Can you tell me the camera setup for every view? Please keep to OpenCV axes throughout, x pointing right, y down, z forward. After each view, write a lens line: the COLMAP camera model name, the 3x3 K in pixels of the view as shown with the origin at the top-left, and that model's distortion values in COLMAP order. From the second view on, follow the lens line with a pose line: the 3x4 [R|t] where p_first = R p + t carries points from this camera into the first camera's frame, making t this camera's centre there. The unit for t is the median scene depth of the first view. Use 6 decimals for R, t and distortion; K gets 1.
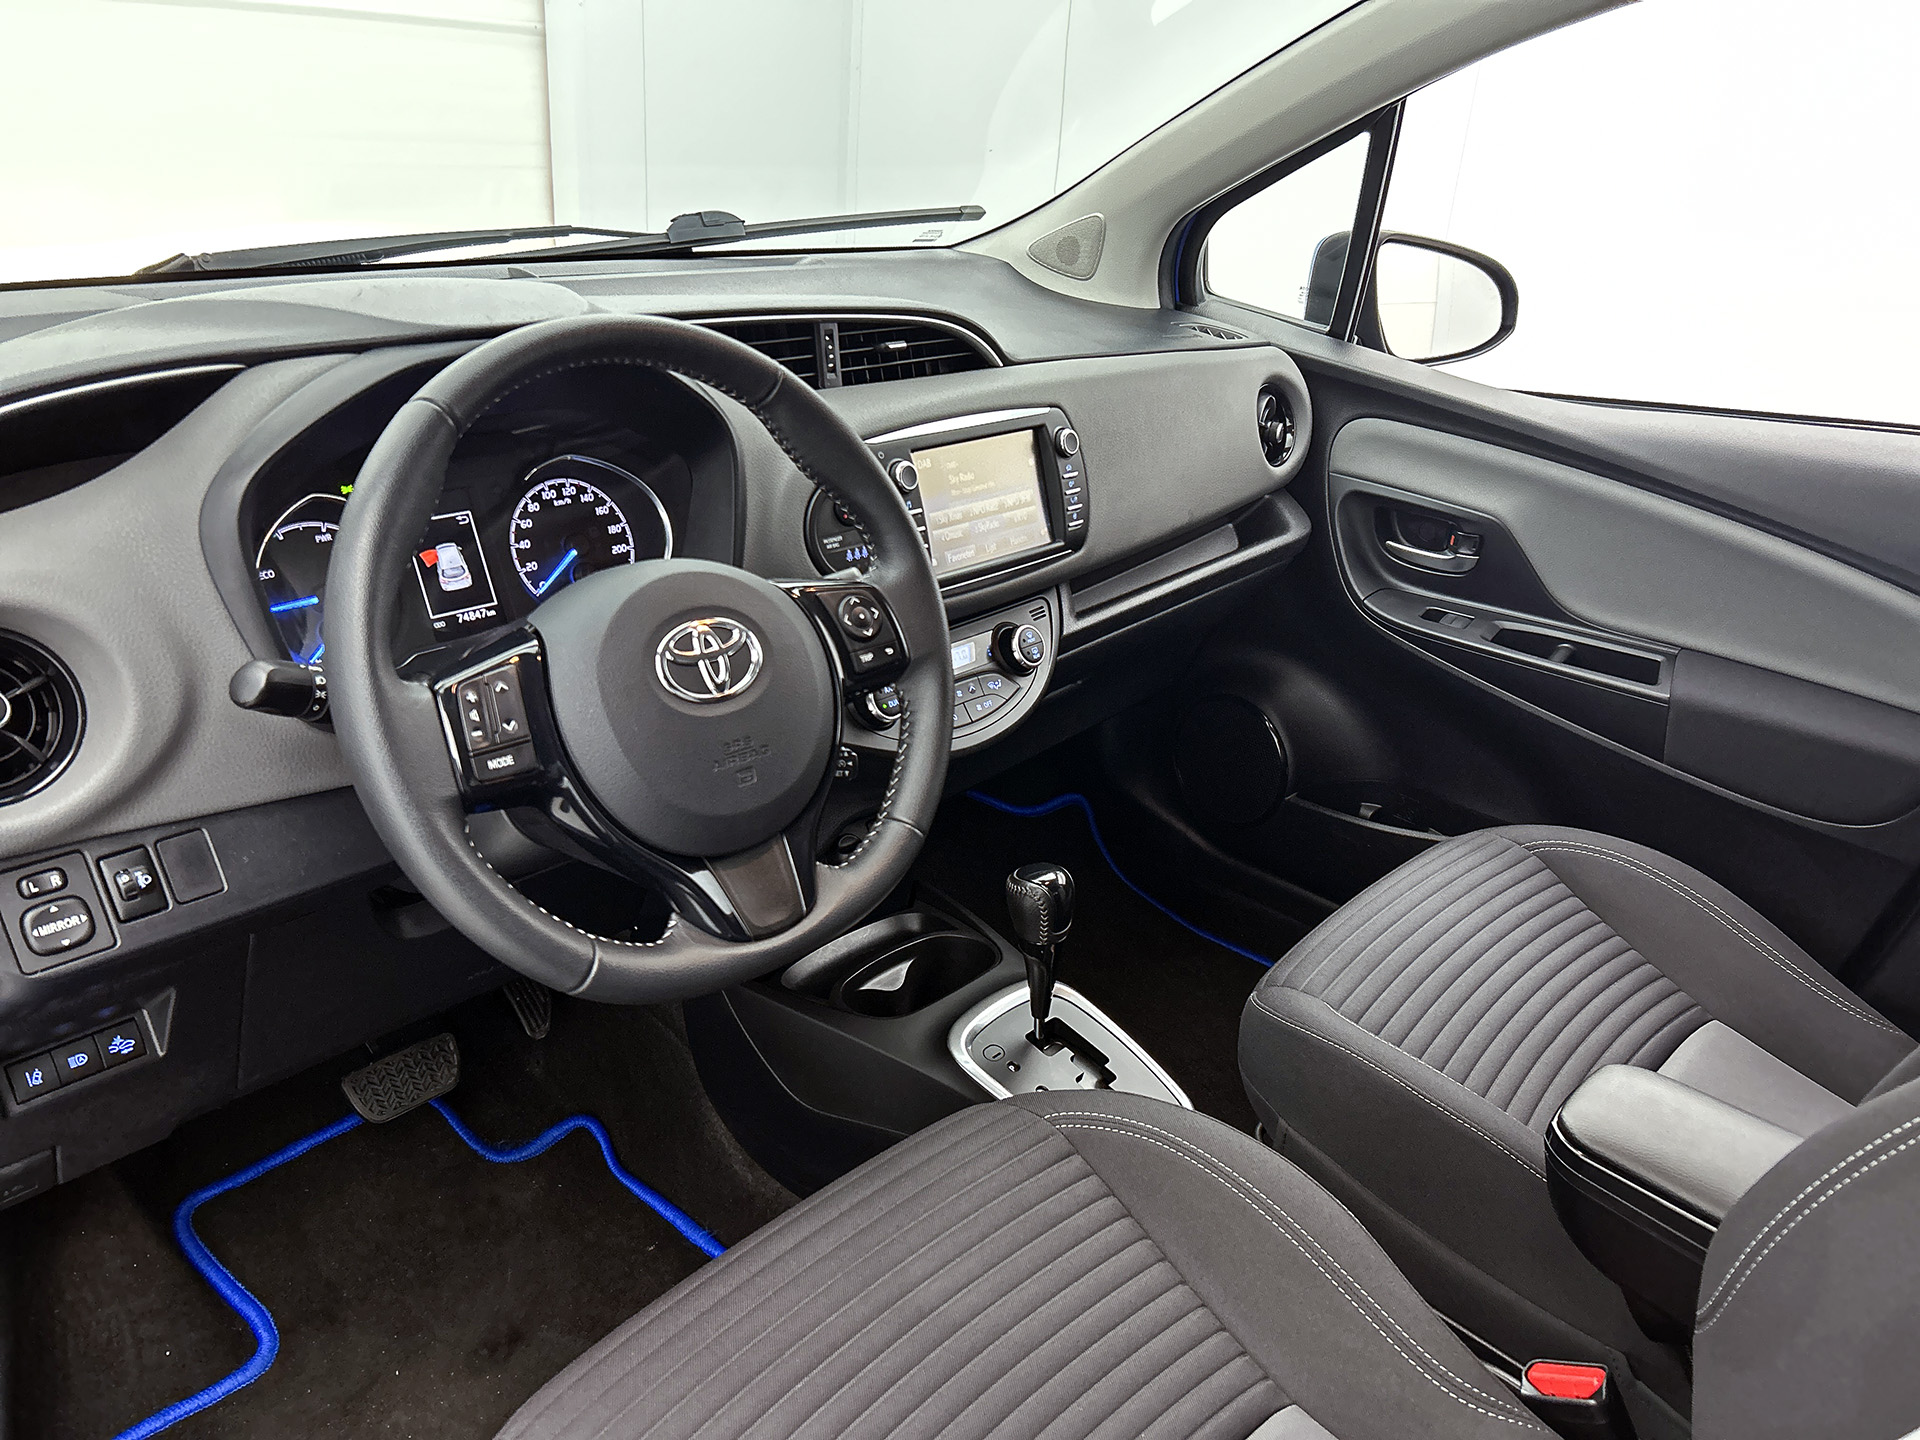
lens RADIAL K [[1443.2, 0, 968.9], [0, 1443.2, 728.8], [0, 0, 1]] dist [0.092457, -0.145658]
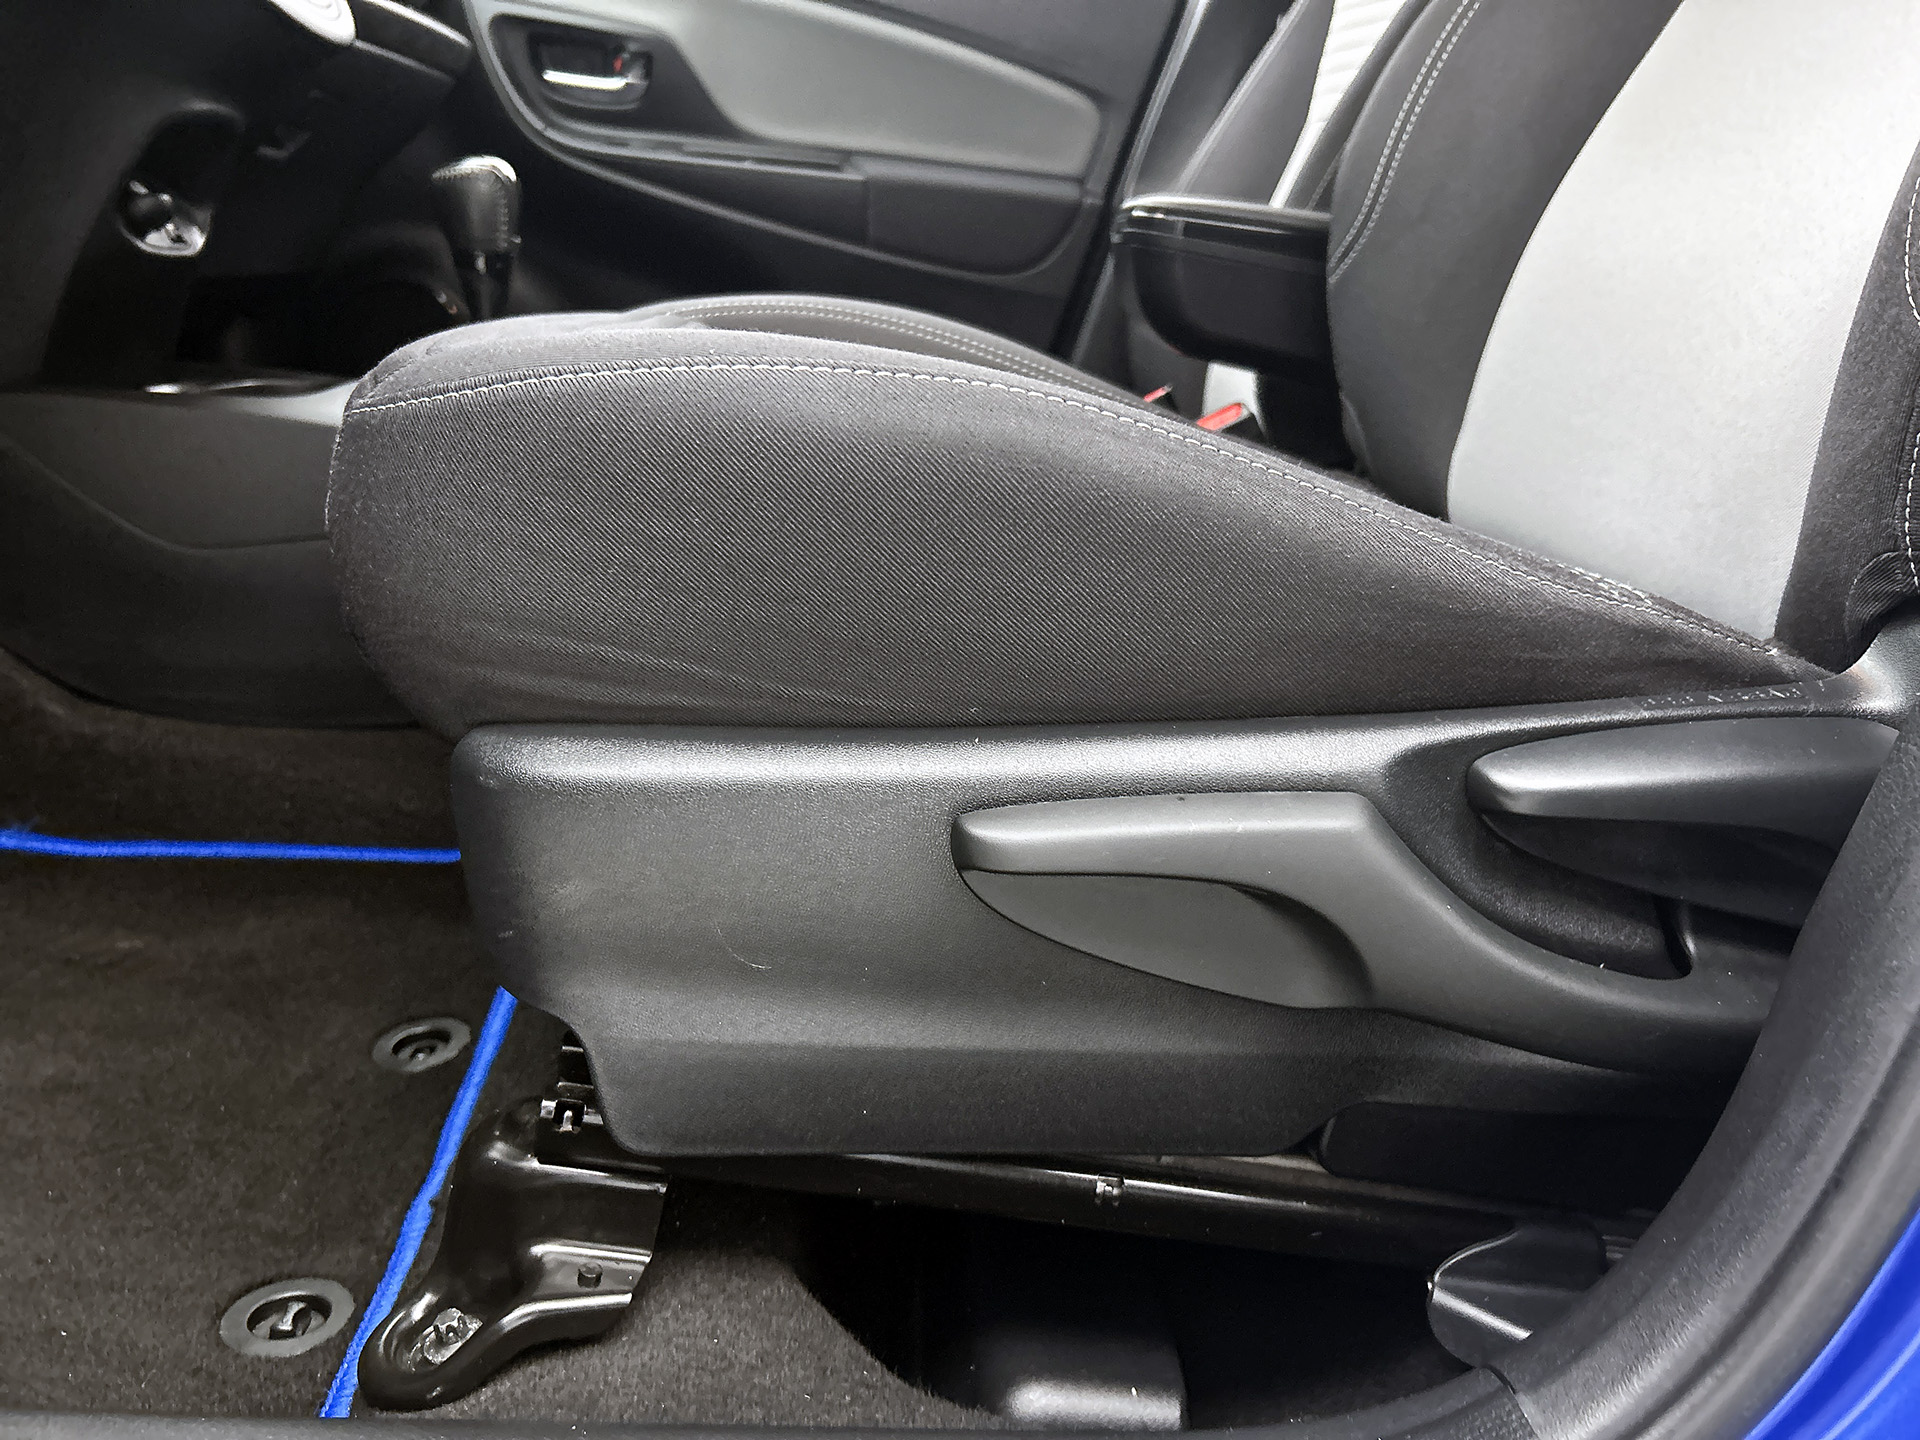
lens RADIAL K [[1460.2, 0, 957.1], [0, 1460.2, 726.4], [0, 0, 1]] dist [0.036076, -0.053100]
pose [[0.676108, -0.191842, 0.711390, -0.377898], [0.227611, 0.972666, 0.045978, 0.388651], [-0.700765, 0.130834, 0.701292, 0.263624]]
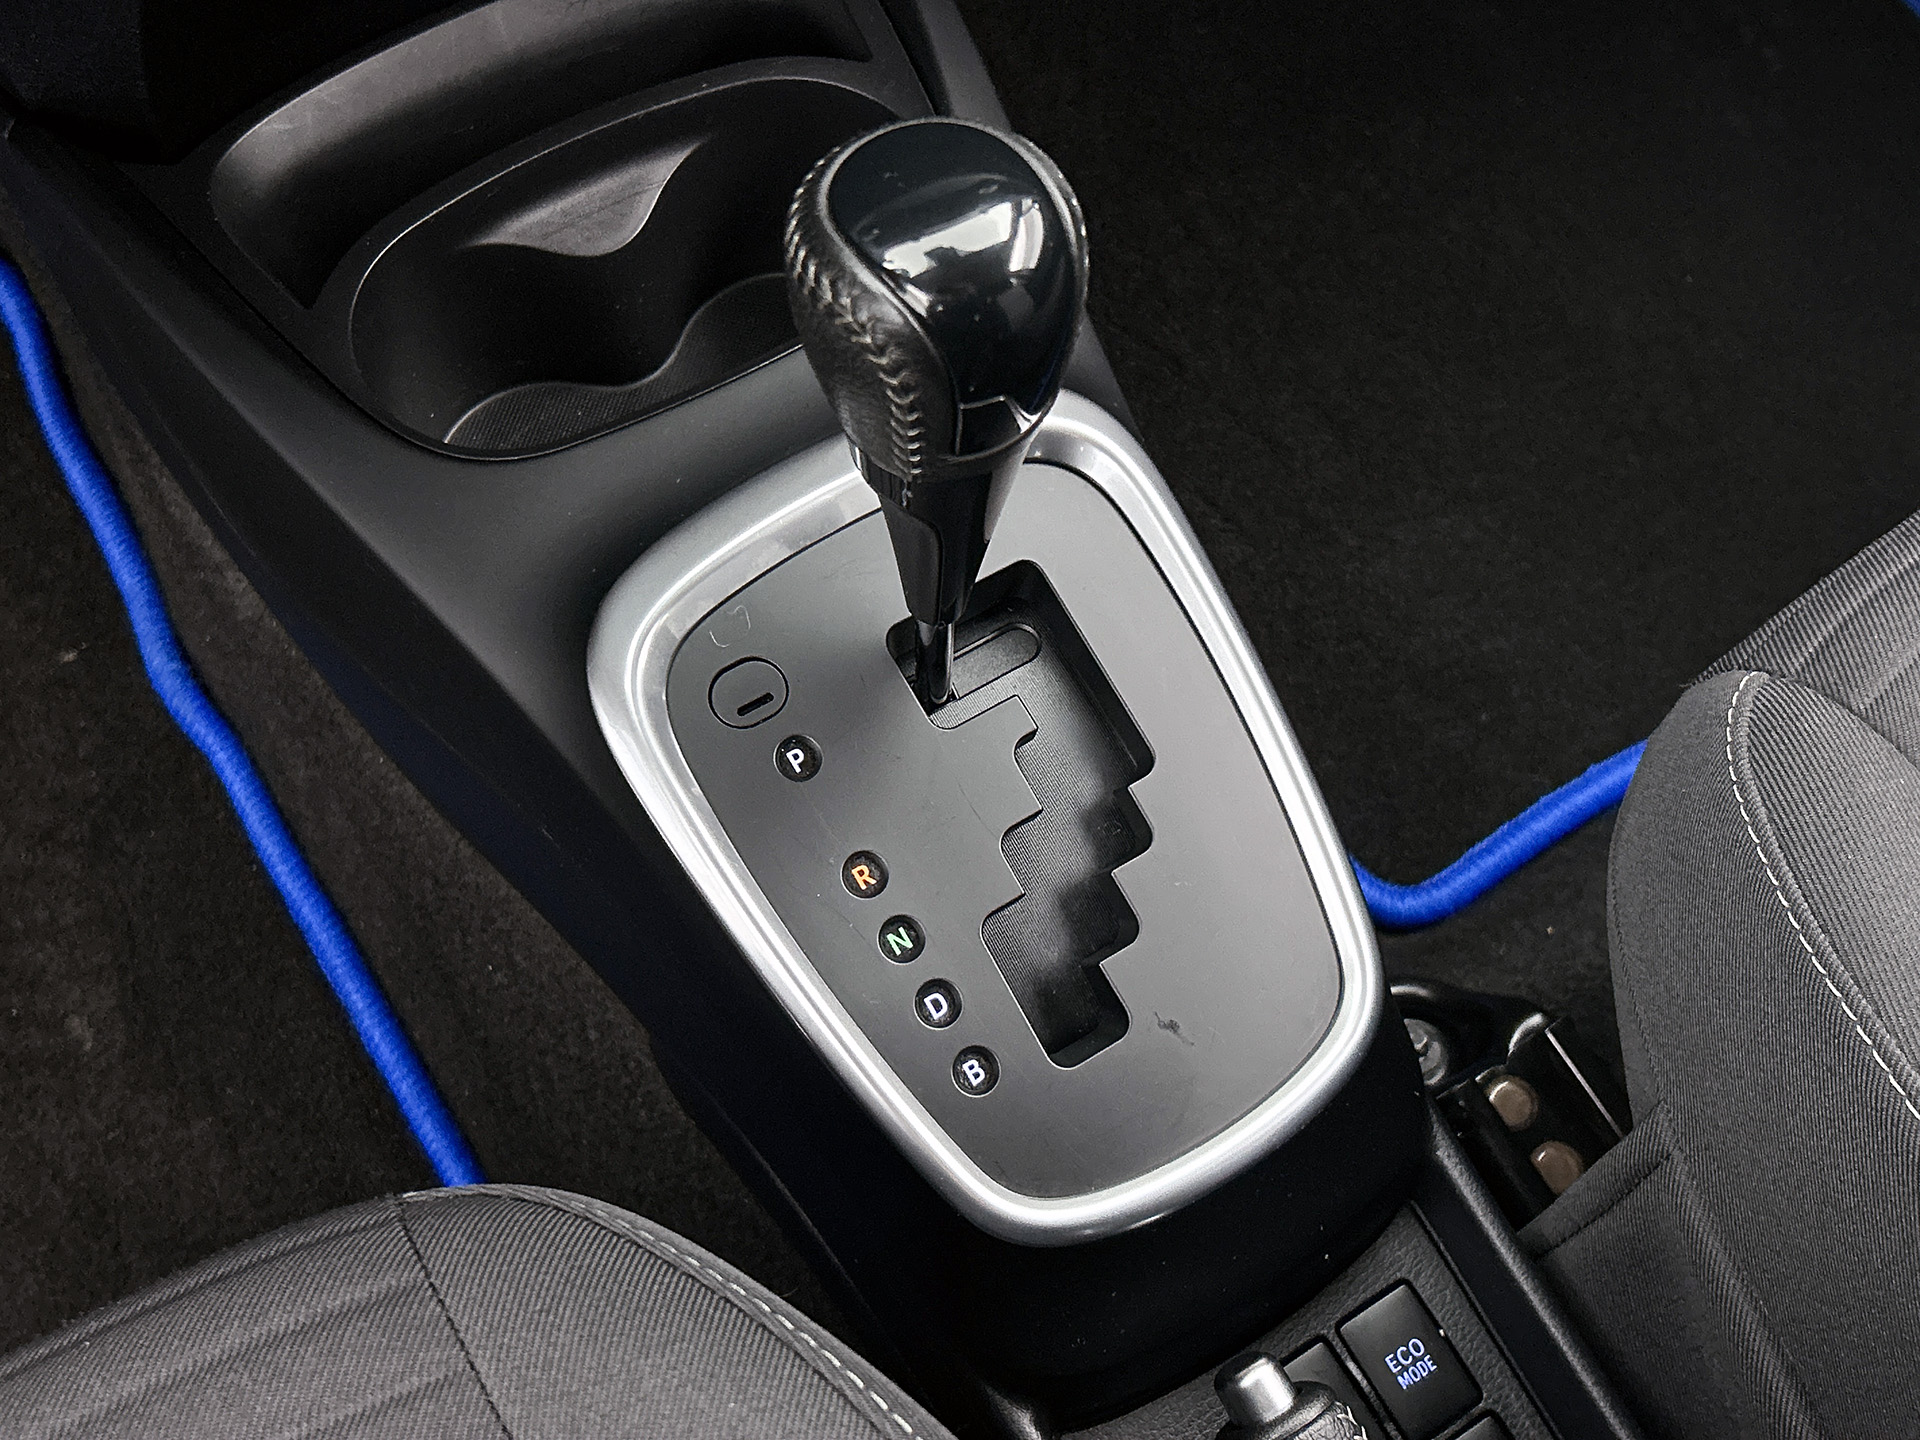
lens RADIAL K [[2092.1, 0, 958.1], [0, 2092.1, 753.9], [0, 0, 1]] dist [0.143188, -0.412781]
pose [[0.960509, 0.251655, -0.118710, 0.103168], [-0.108914, 0.732627, 0.671860, -0.049474], [0.256047, -0.632399, 0.731103, 0.653164]]
